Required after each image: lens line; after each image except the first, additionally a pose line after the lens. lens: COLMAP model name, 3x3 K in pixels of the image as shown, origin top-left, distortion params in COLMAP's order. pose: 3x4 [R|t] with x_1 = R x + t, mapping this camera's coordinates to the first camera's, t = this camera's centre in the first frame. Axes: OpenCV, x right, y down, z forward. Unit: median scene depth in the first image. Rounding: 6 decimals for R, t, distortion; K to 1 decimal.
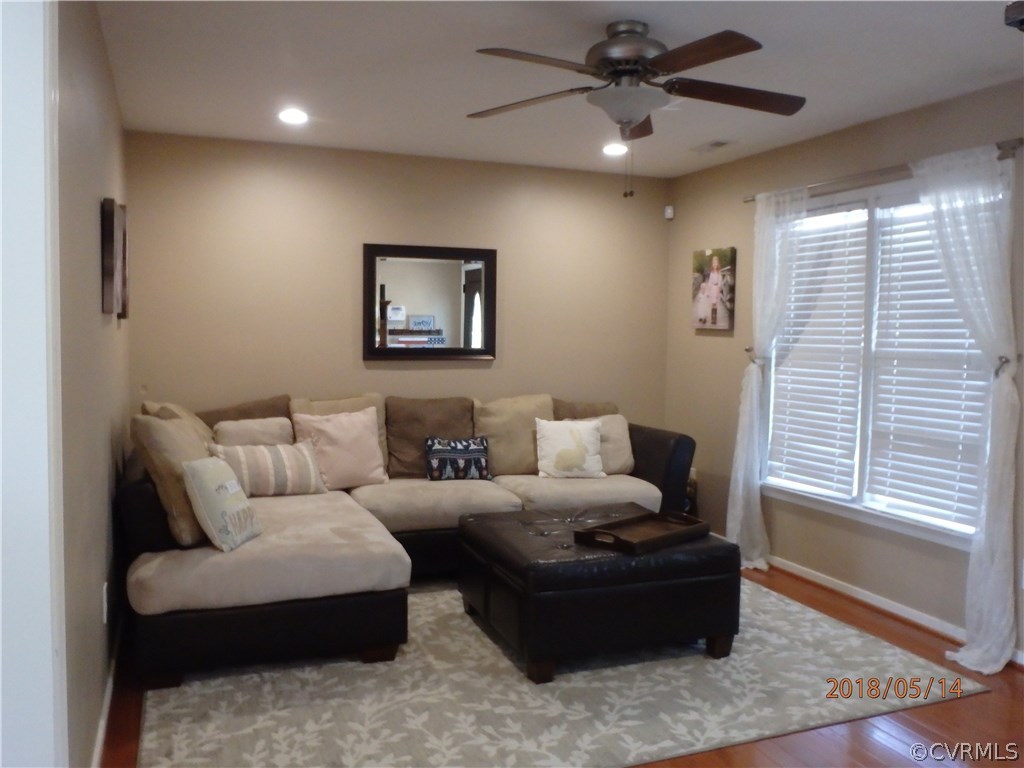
lens RADIAL K [[845.4, 0, 512.8], [0, 845.4, 382.3], [0, 0, 1]] dist [-0.037321, 0.027649]
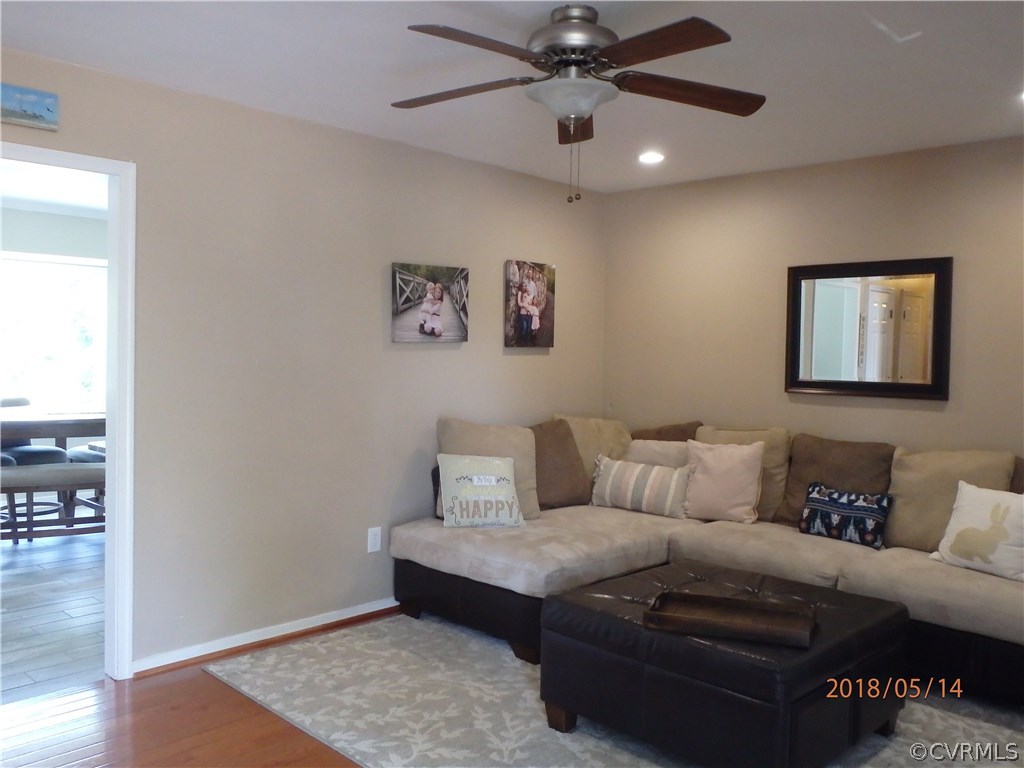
lens RADIAL K [[845.4, 0, 514.1], [0, 845.4, 386.0], [0, 0, 1]] dist [-0.037321, 0.027649]
pose [[0.417230, 0.034651, -0.908140, 0.846611], [-0.076569, 0.997060, 0.002866, -0.020428], [0.905570, 0.068340, 0.418656, 0.542496]]
